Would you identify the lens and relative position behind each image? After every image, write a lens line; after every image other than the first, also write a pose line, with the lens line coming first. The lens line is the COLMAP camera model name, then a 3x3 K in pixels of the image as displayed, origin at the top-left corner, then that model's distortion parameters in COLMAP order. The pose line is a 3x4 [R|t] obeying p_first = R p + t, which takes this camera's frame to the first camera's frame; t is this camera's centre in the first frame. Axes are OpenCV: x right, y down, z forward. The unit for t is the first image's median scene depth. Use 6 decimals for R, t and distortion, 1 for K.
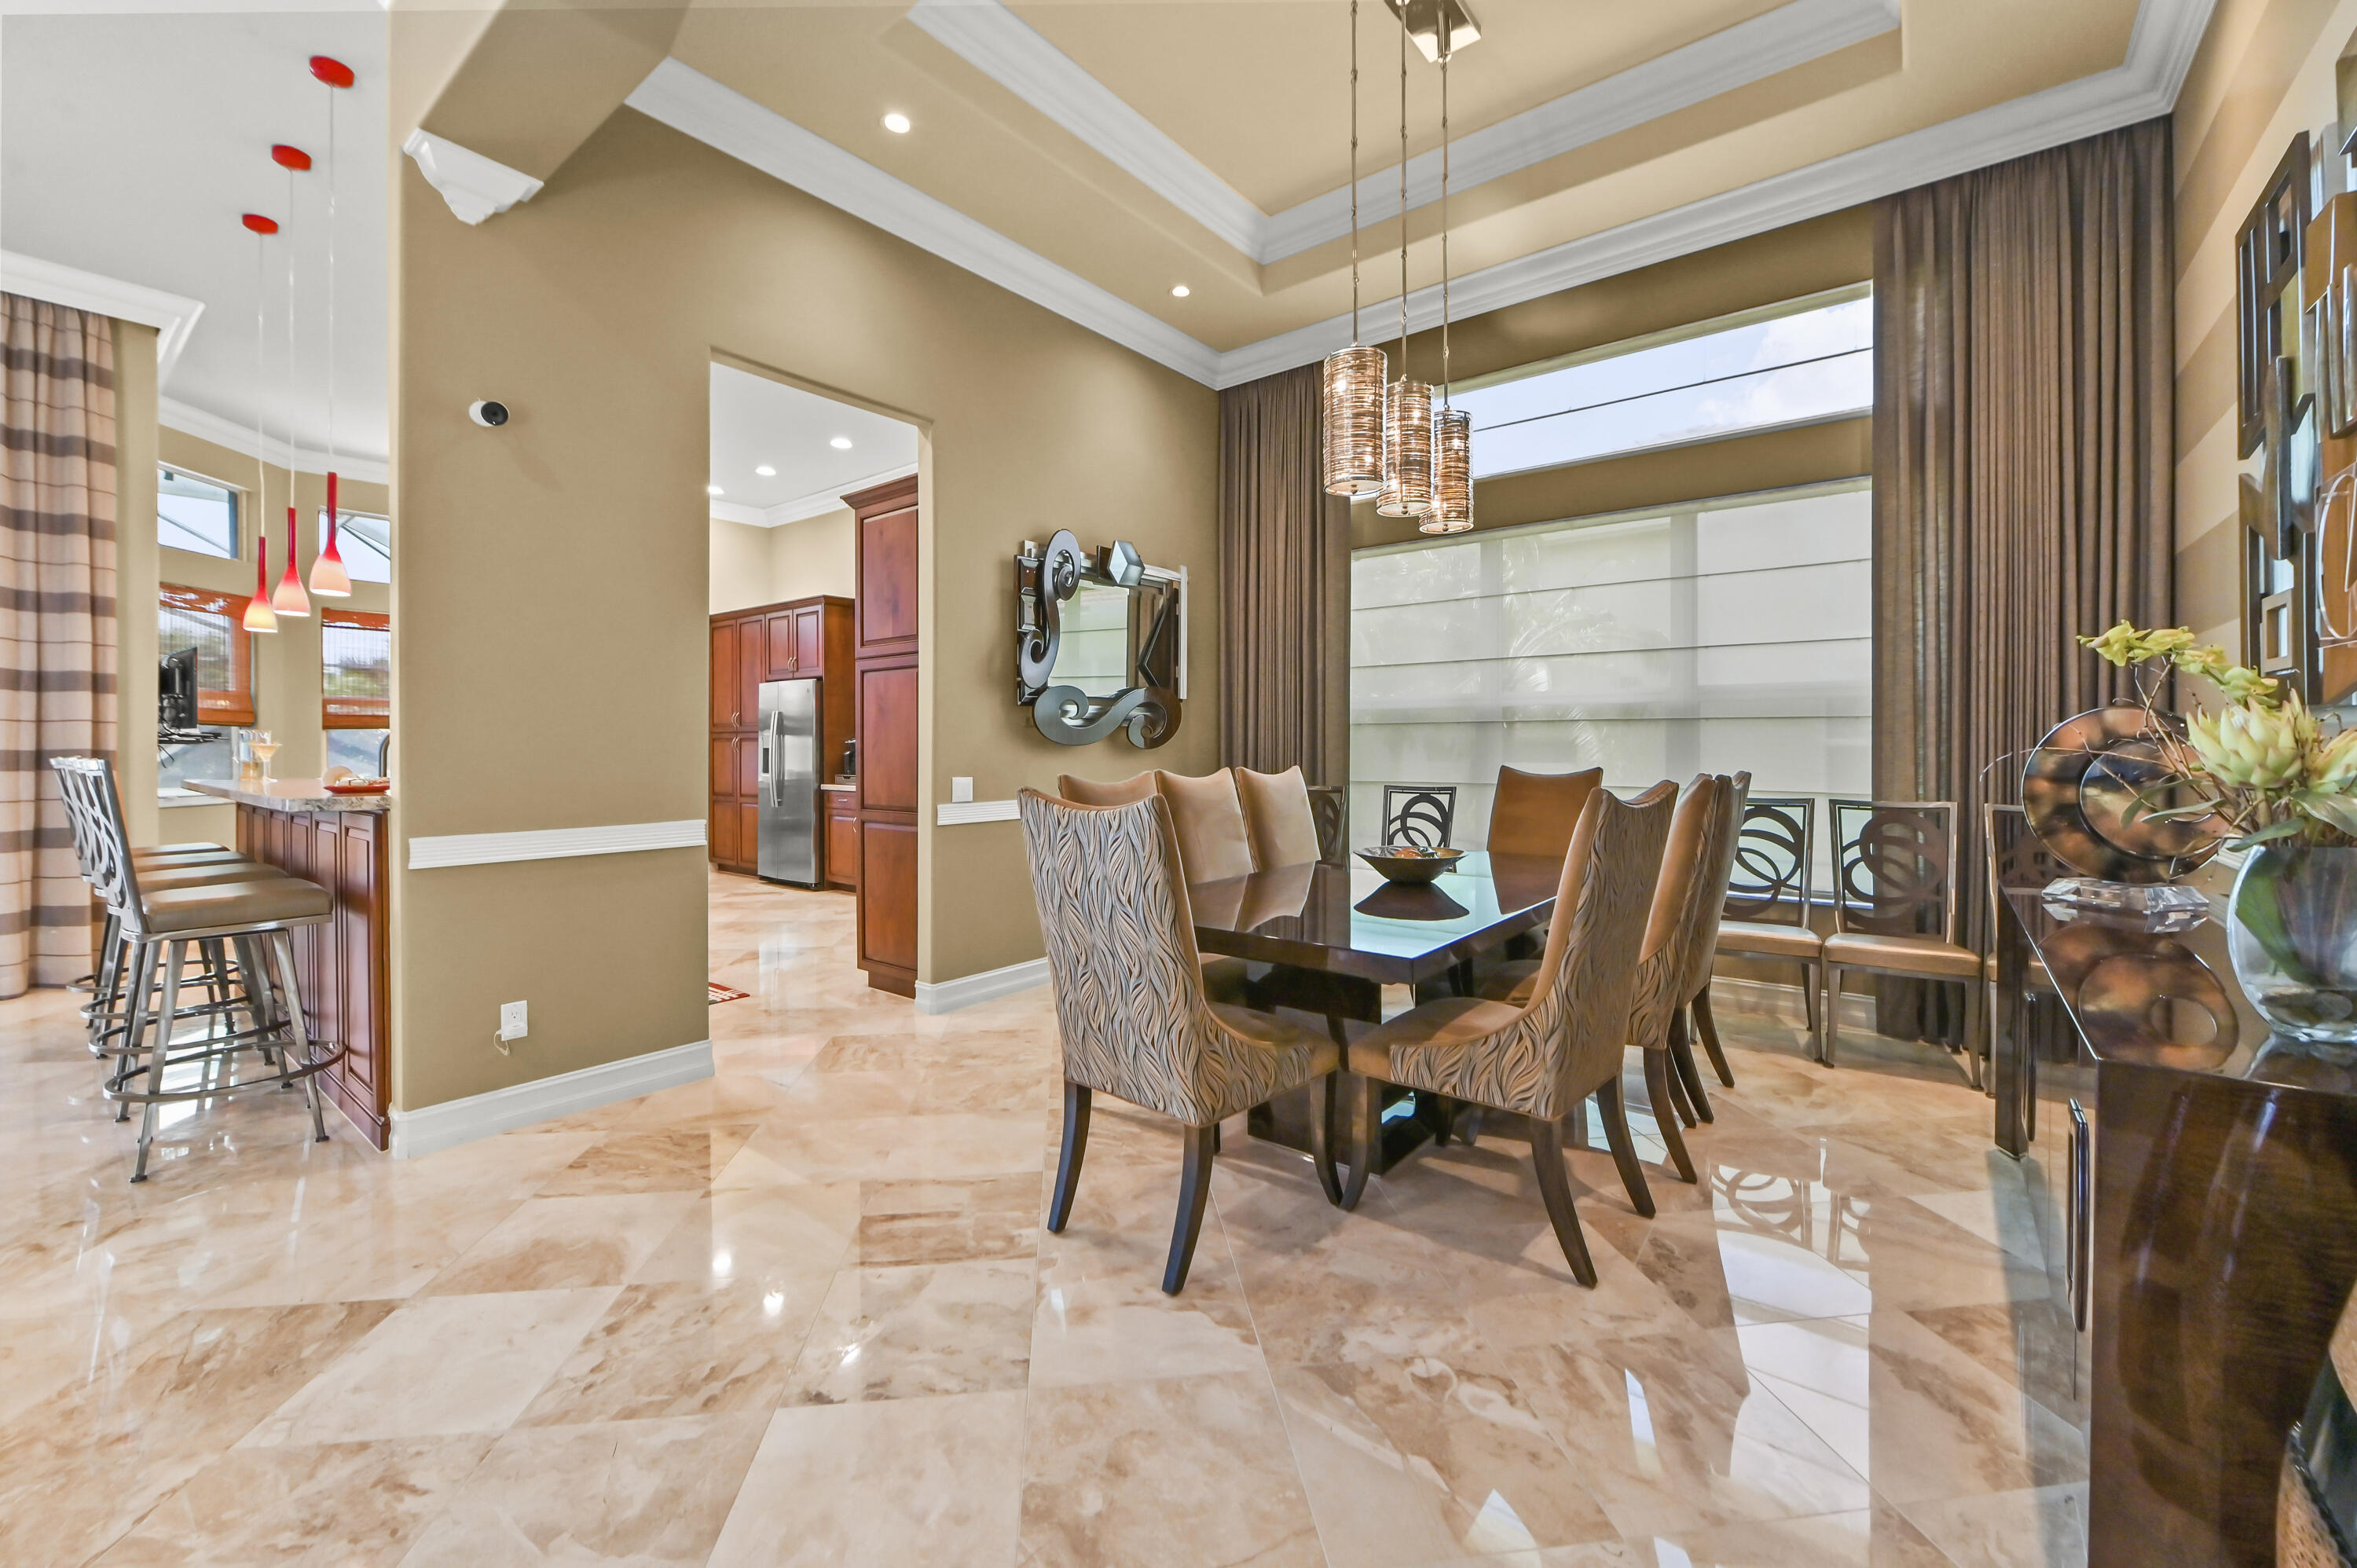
lens RADIAL K [[940.2, 0, 1184.0], [0, 940.2, 749.7], [0, 0, 1]] dist [-0.008625, 0.000087]
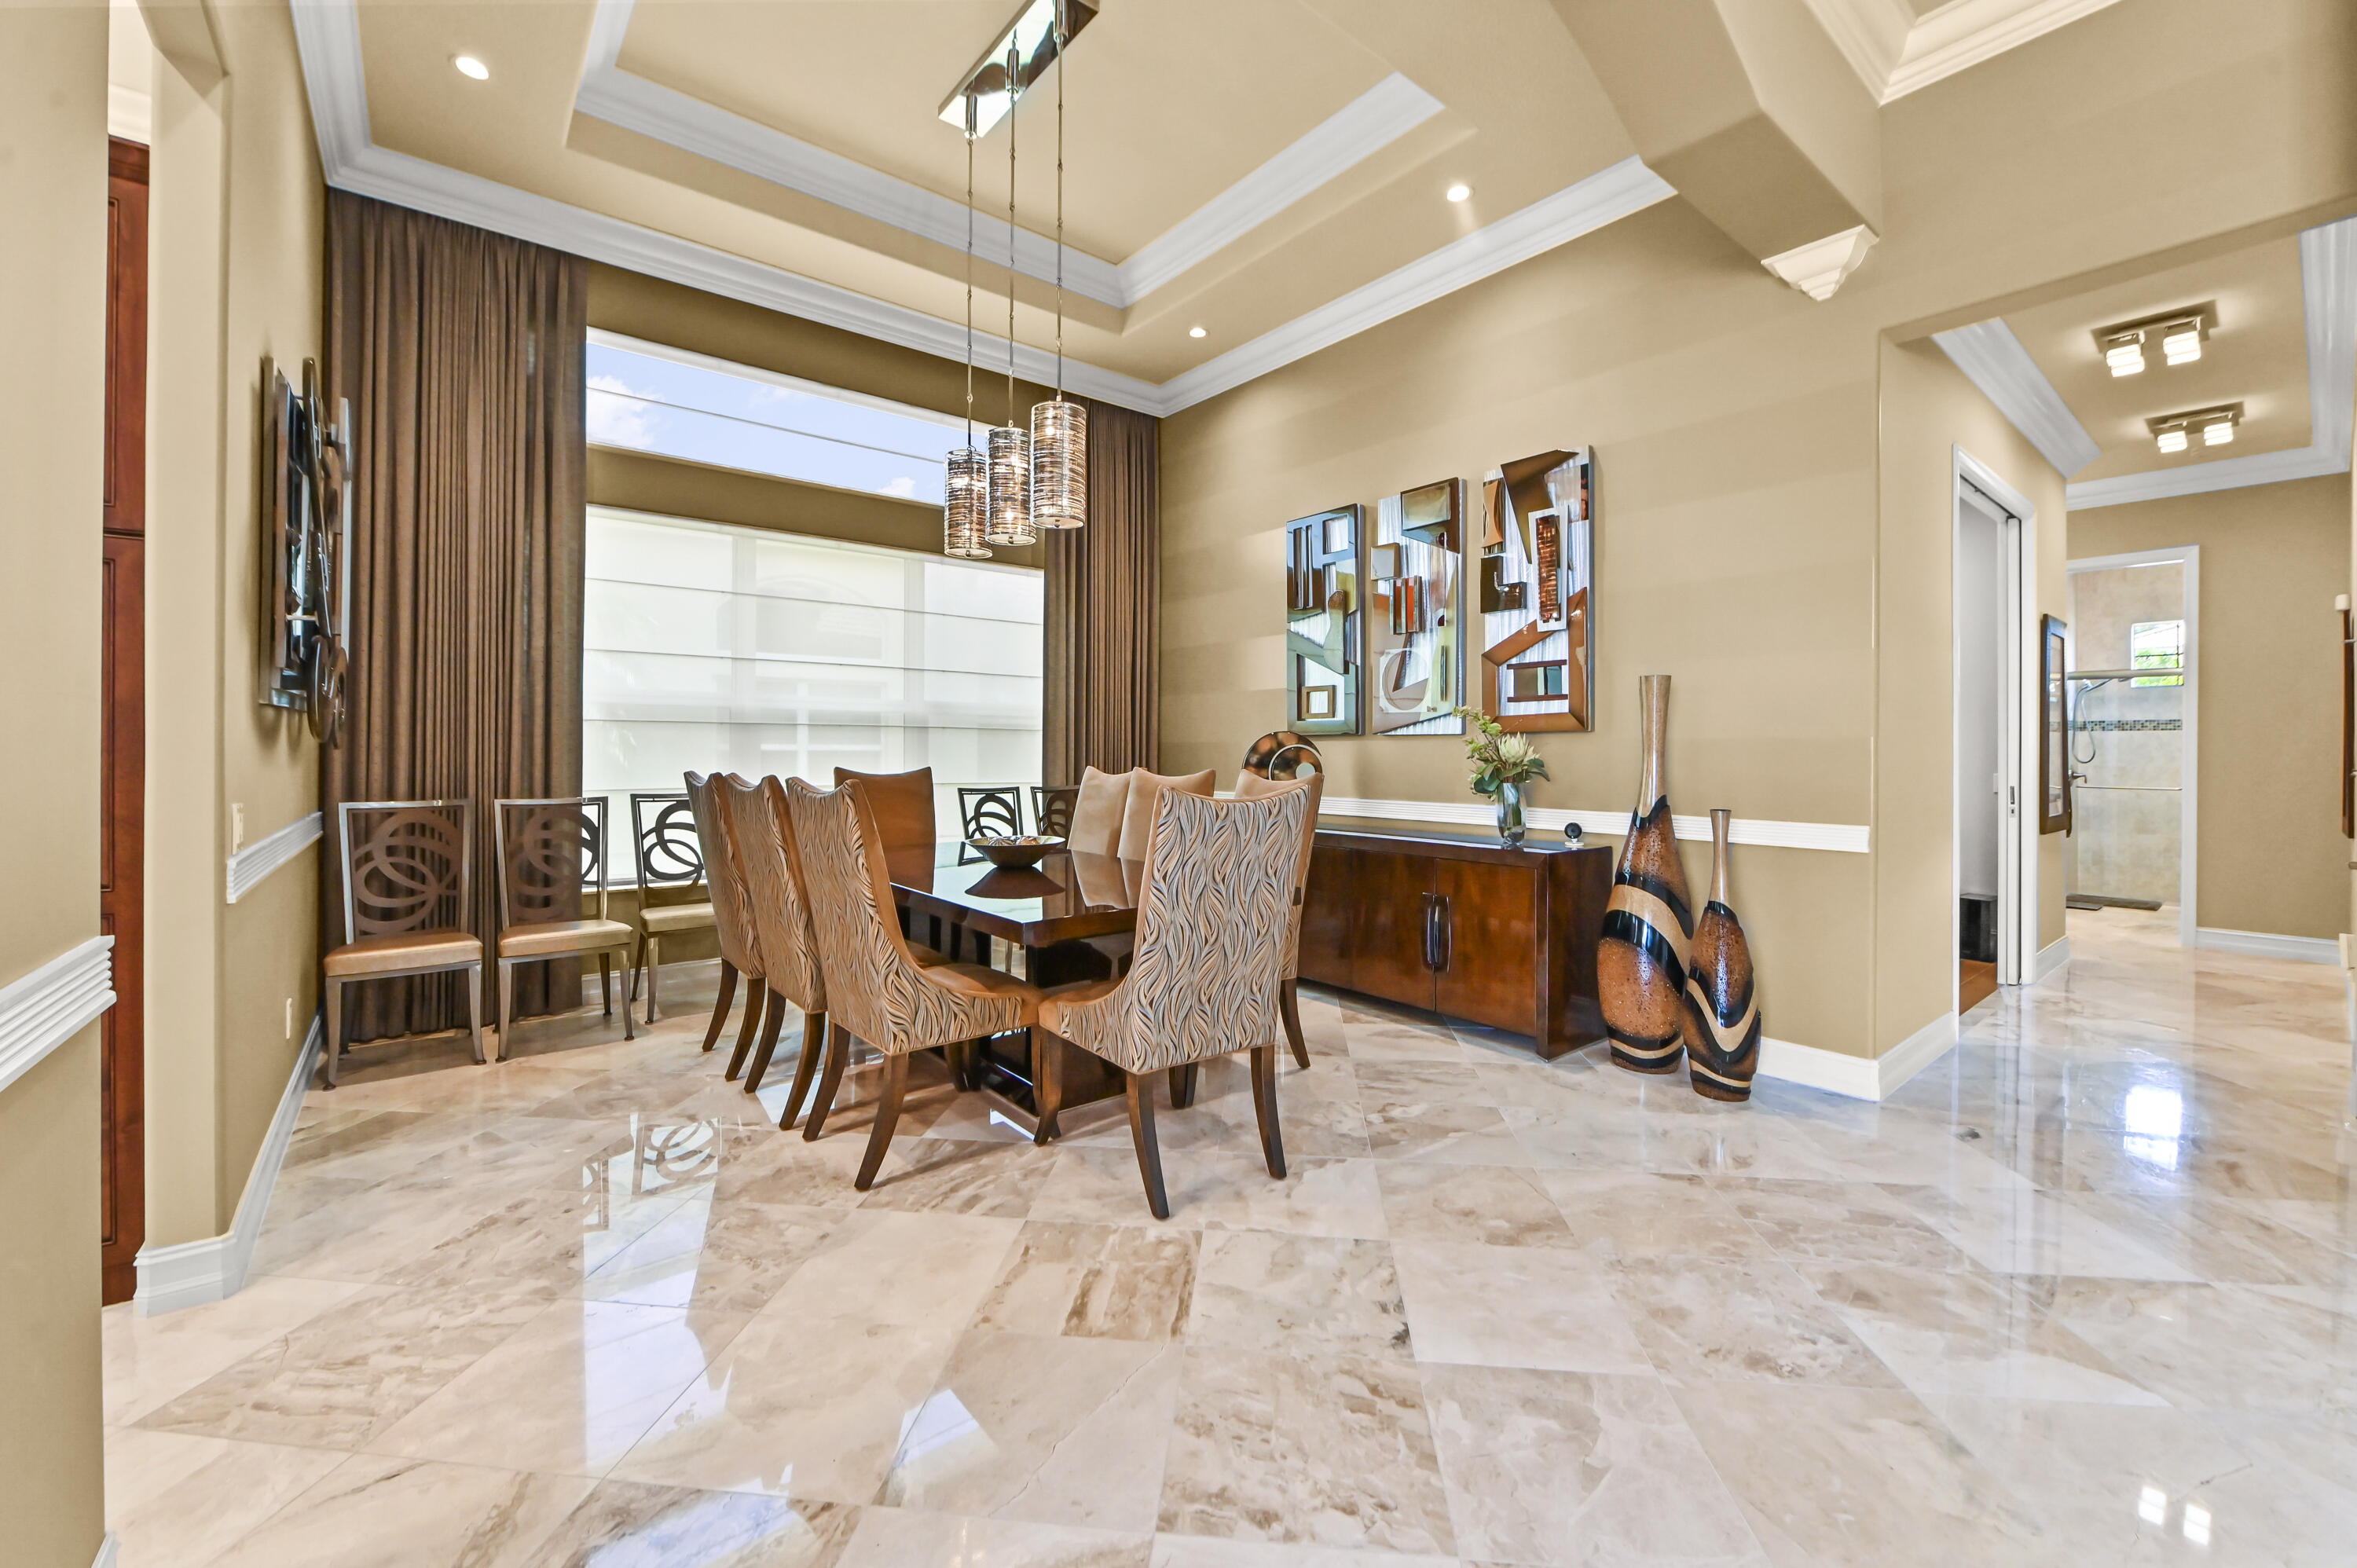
lens RADIAL K [[938.9, 0, 1184.8], [0, 938.9, 752.6], [0, 0, 1]] dist [-0.008247, -0.000133]
pose [[0.219649, 0.002159, 0.975577, -0.624947], [0.000158, 0.999997, -0.002249, 0.003351], [-0.975579, 0.000649, 0.219648, 0.413469]]
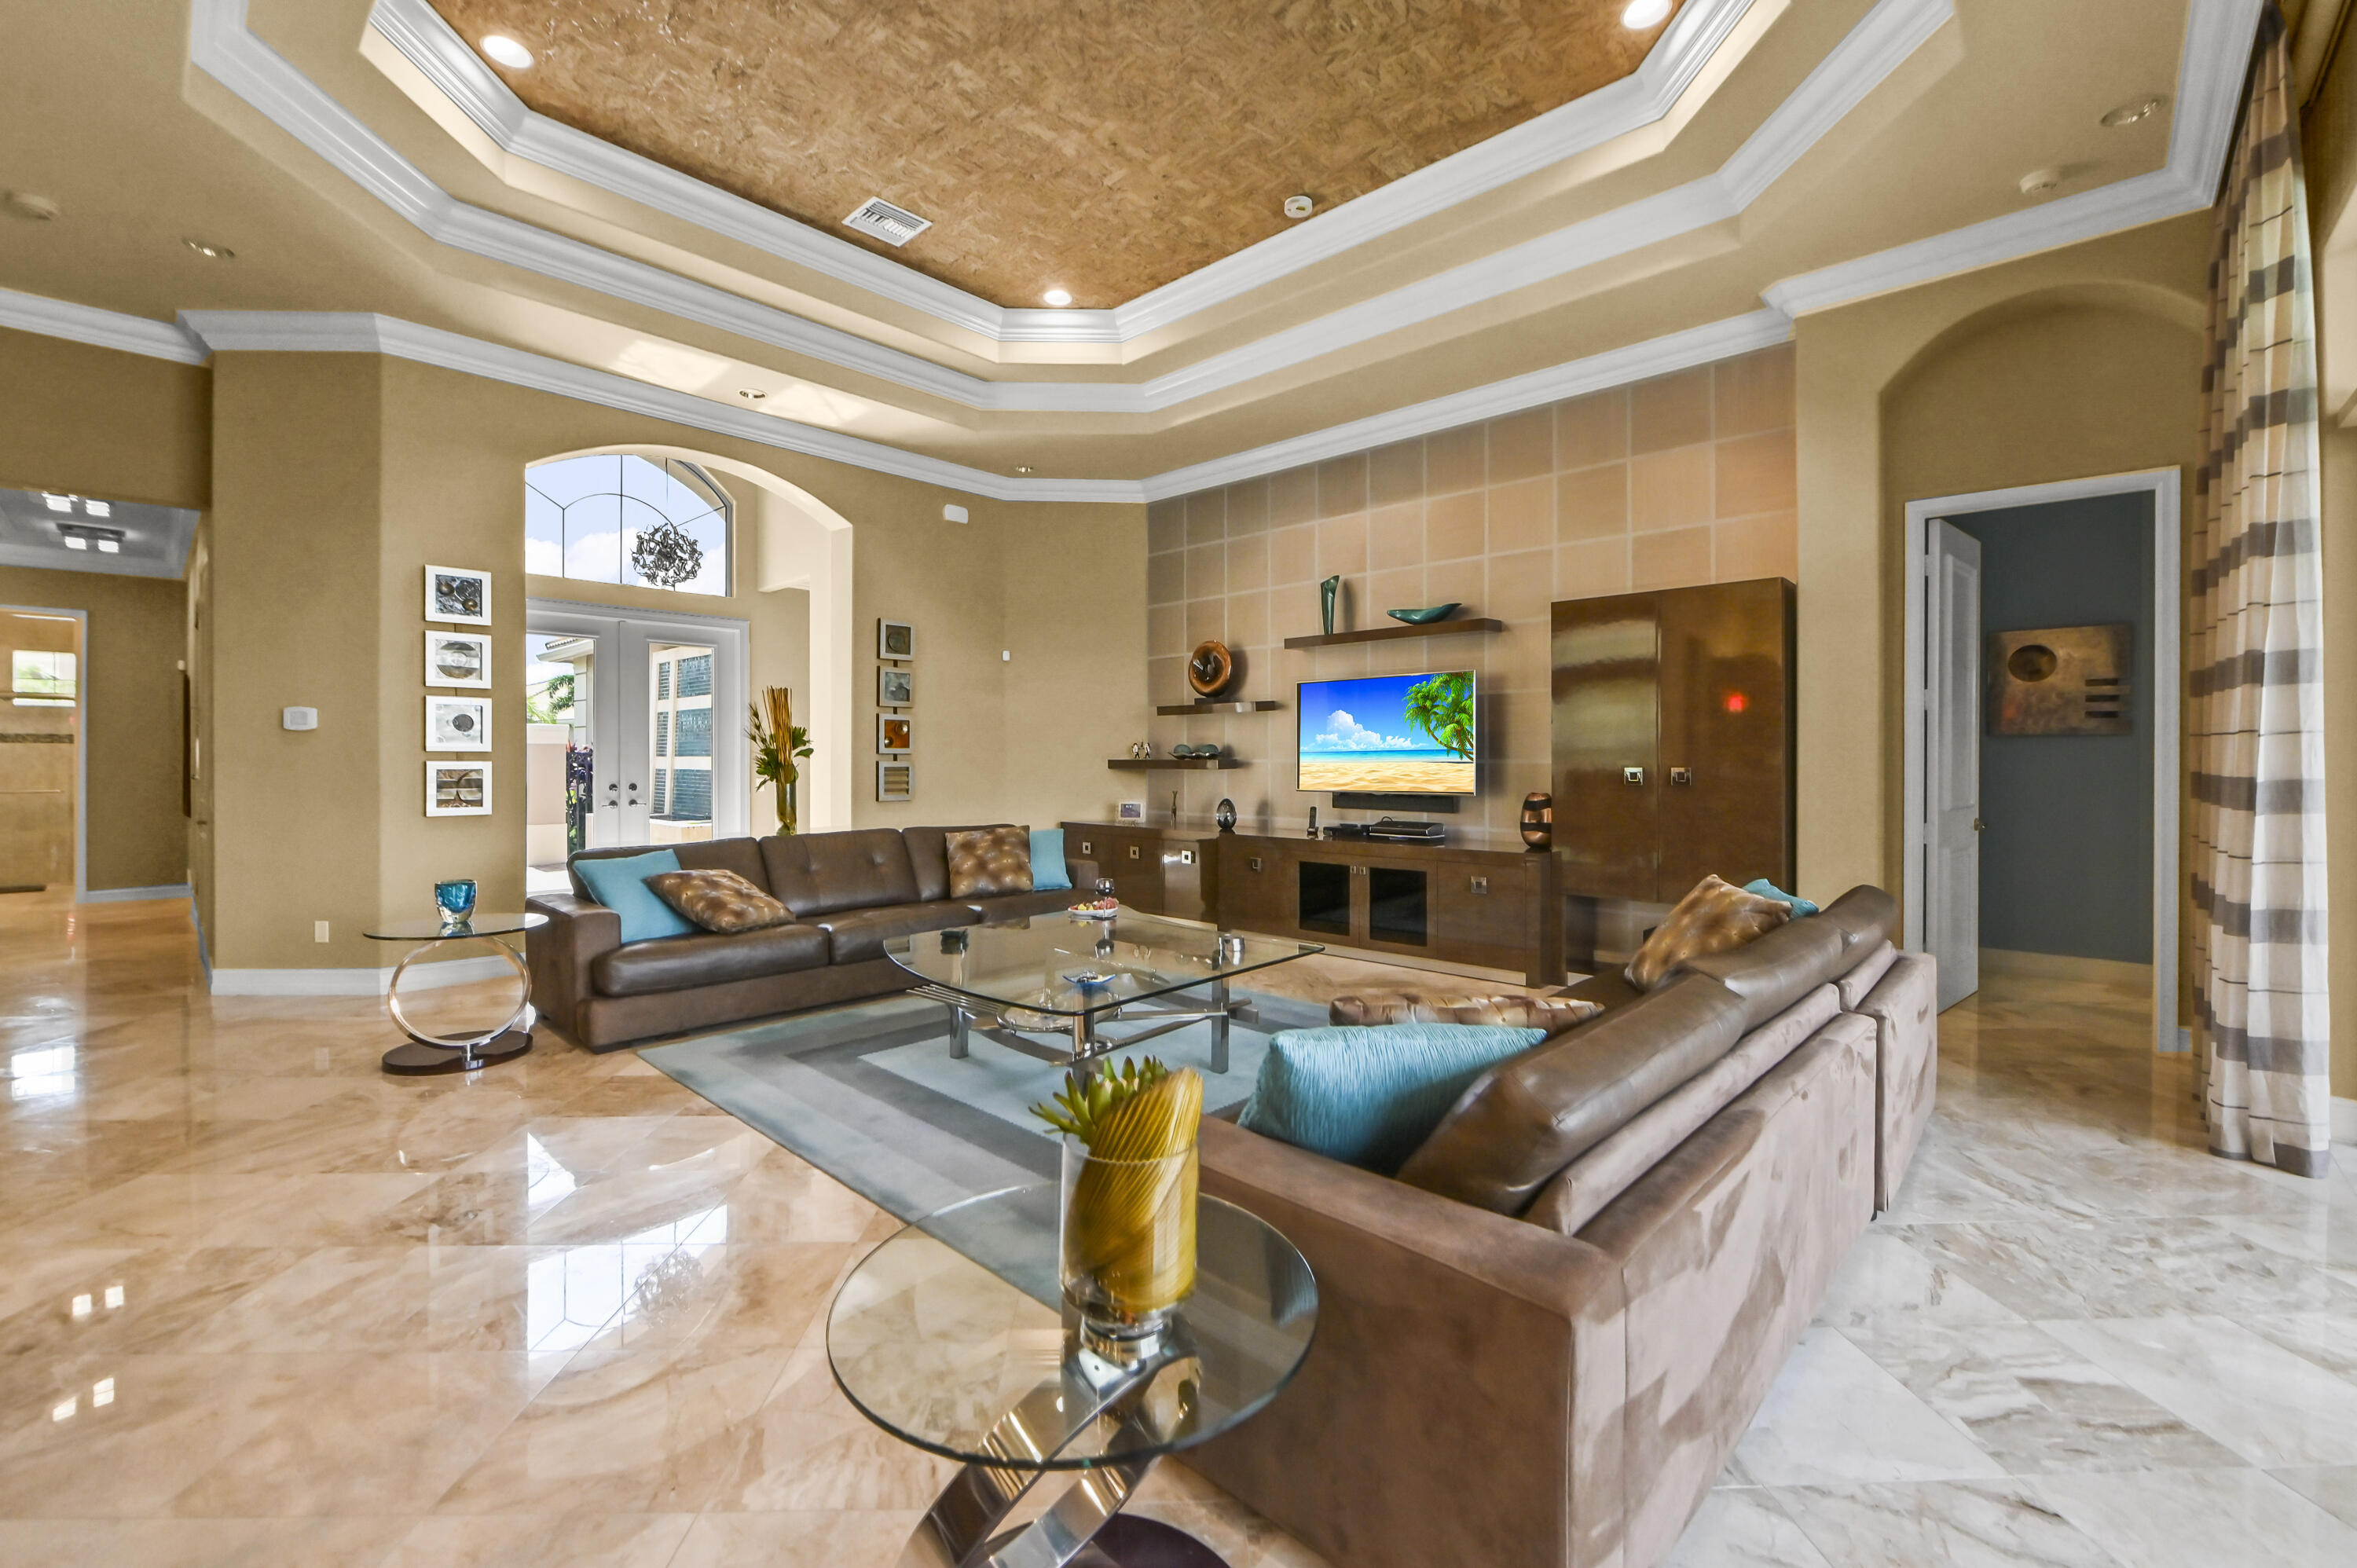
lens RADIAL K [[970.6, 0, 1173.6], [0, 970.6, 762.7], [0, 0, 1]] dist [-0.007527, -0.000230]
pose [[-0.996364, 0.000149, 0.085193, -1.292890], [0.000870, 0.999964, 0.008423, -0.013188], [-0.085188, 0.008466, -0.996329, 0.988074]]
